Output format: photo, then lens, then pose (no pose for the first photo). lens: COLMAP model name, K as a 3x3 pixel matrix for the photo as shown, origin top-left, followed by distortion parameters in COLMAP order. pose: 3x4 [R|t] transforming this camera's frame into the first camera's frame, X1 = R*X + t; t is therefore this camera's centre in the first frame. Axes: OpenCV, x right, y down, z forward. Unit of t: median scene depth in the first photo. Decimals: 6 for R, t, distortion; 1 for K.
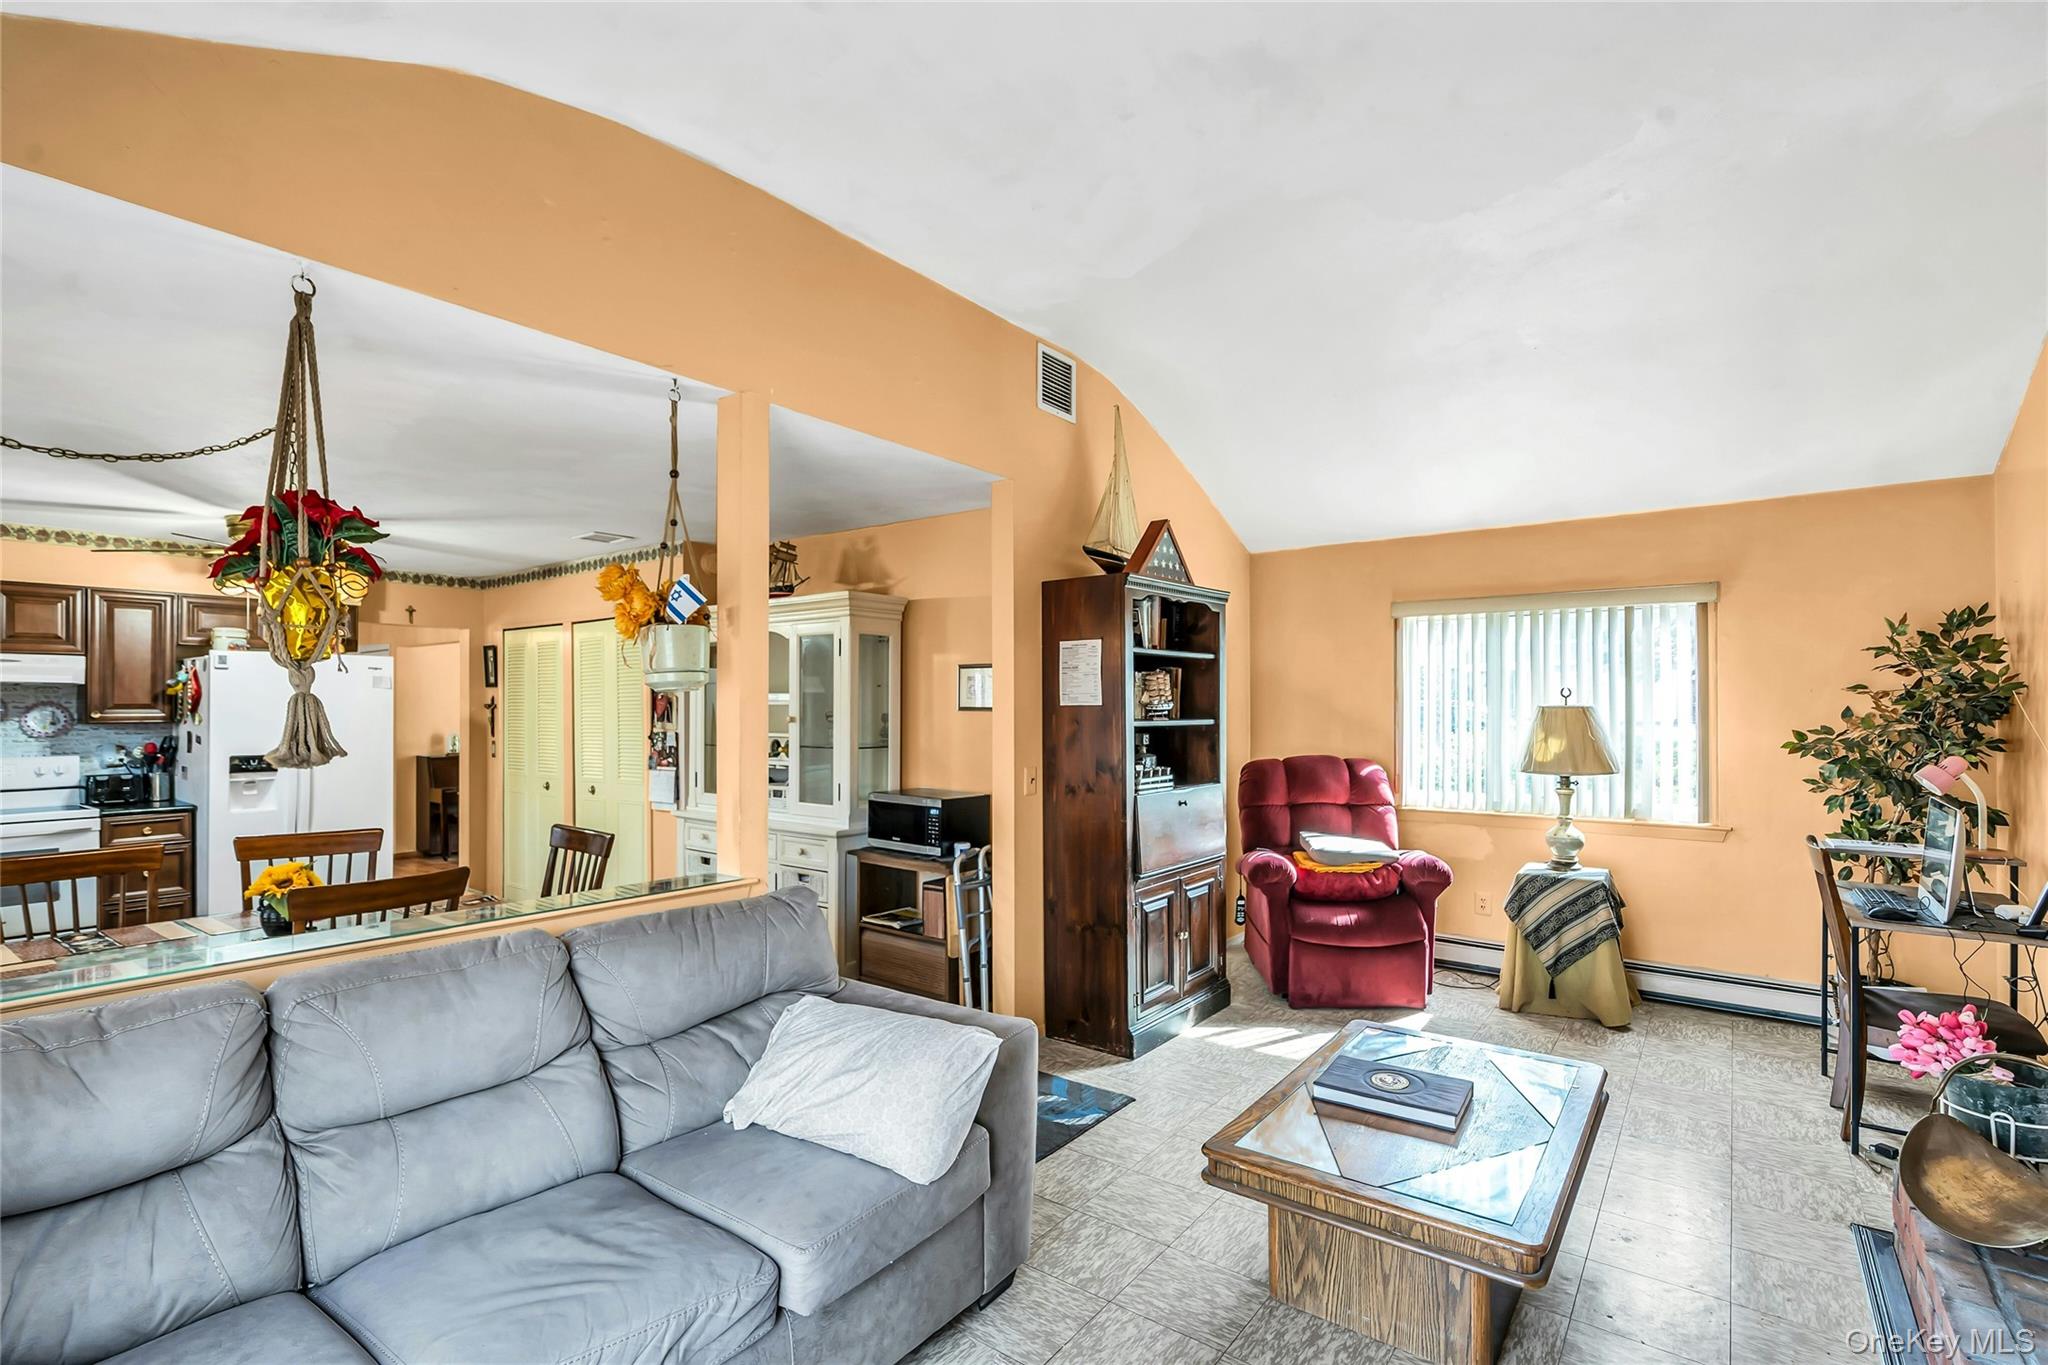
lens RADIAL K [[949.7, 0, 1025.6], [0, 949.7, 704.7], [0, 0, 1]] dist [-0.006852, 0.001854]
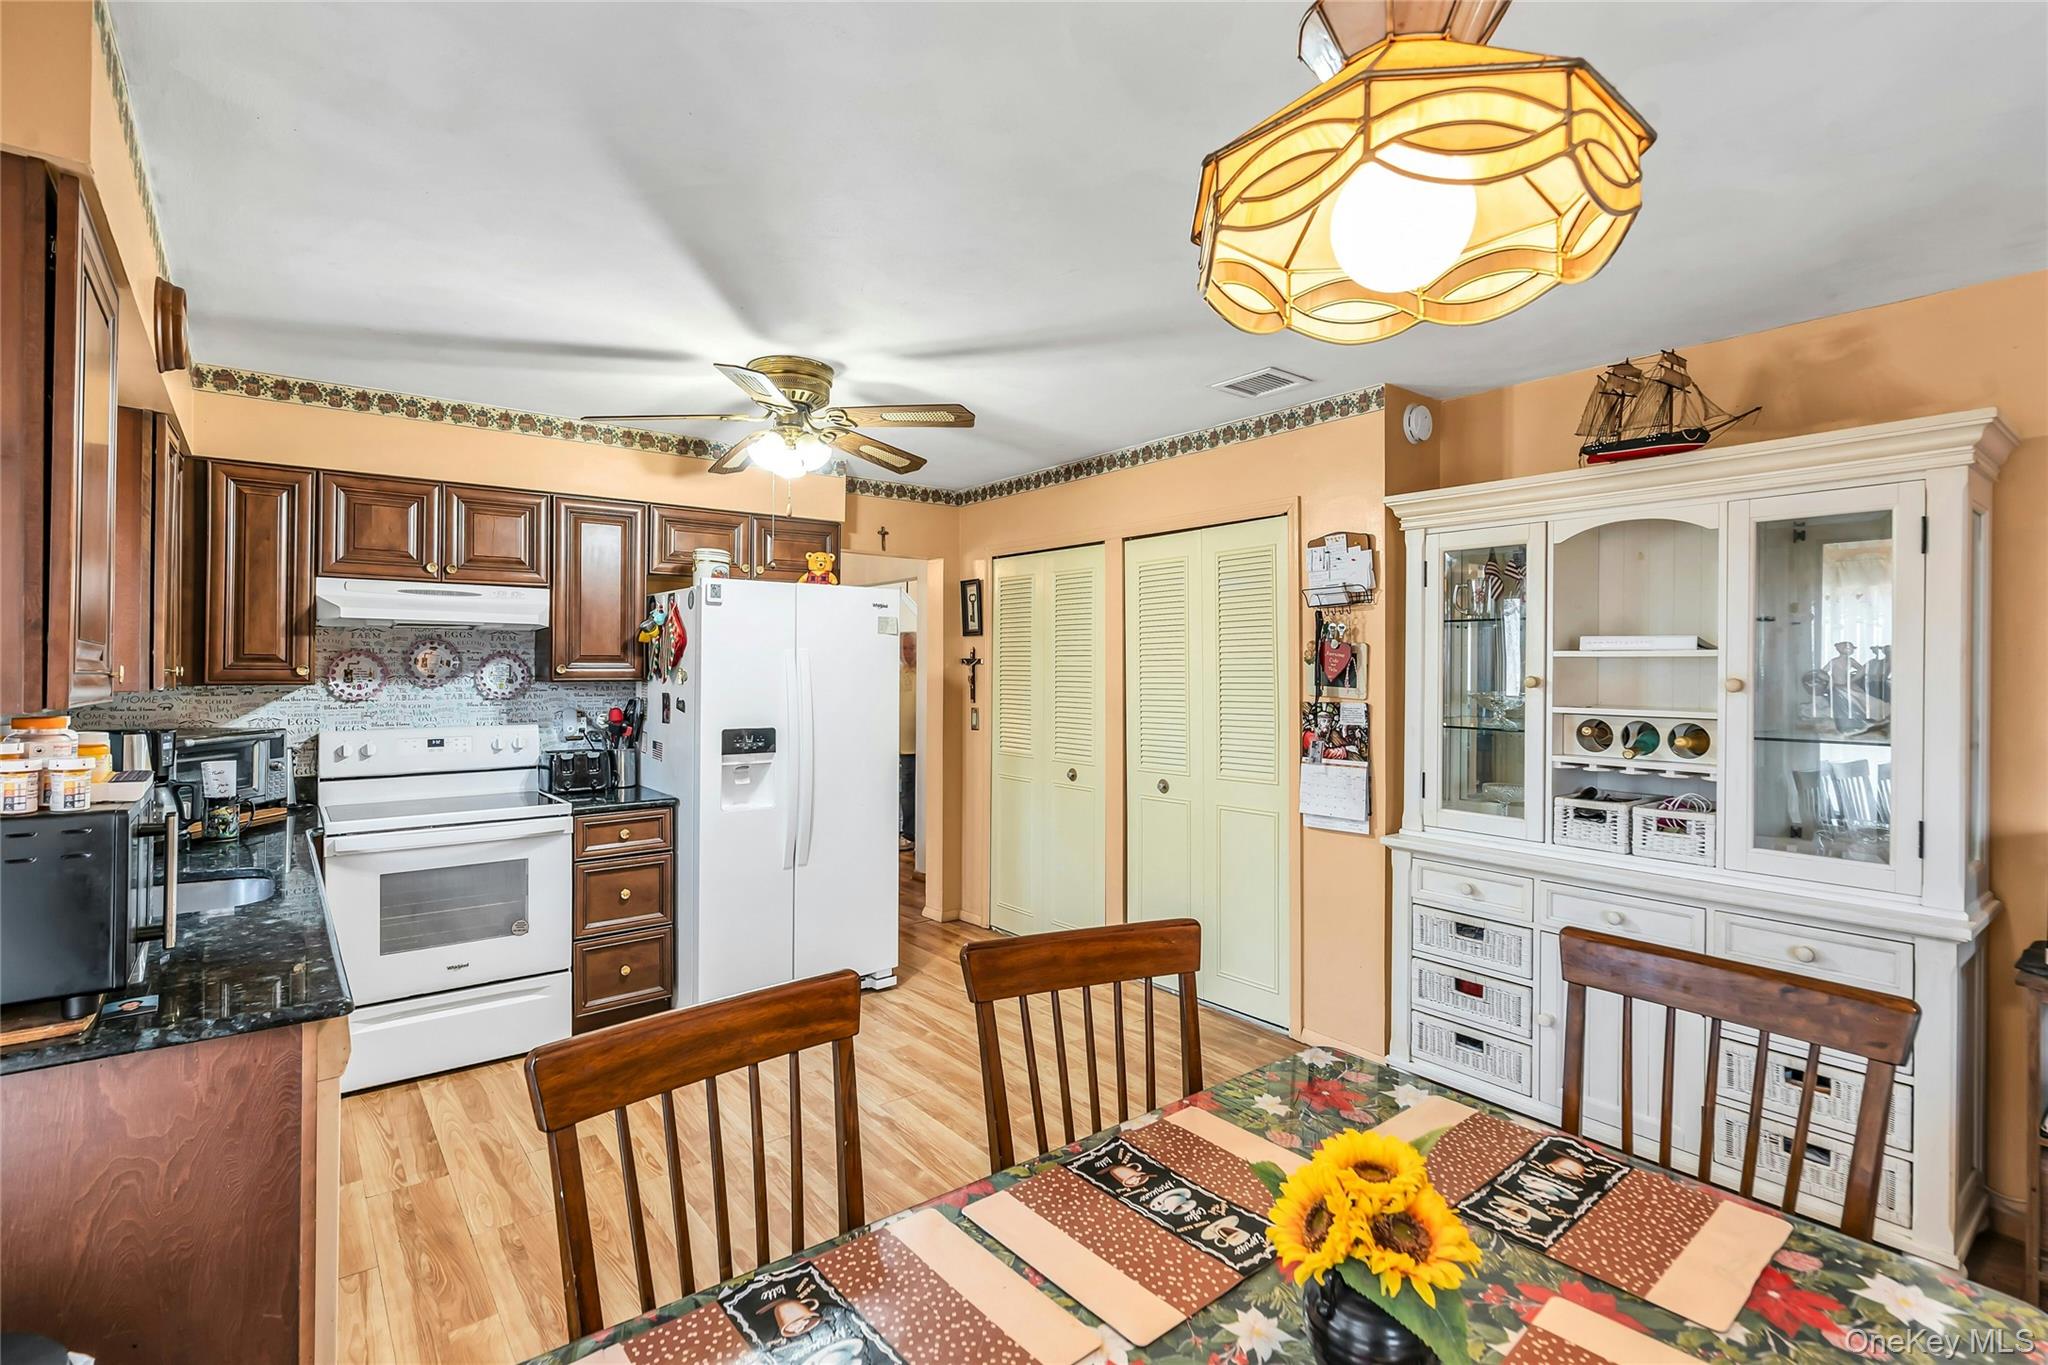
lens RADIAL K [[949.7, 0, 1003.0], [0, 949.7, 670.0], [0, 0, 1]] dist [-0.006852, 0.001854]
pose [[0.966743, 0.005356, -0.255695, -0.453963], [-0.004169, 0.999978, 0.005185, 0.005590], [0.255718, -0.003947, 0.966743, 0.370294]]
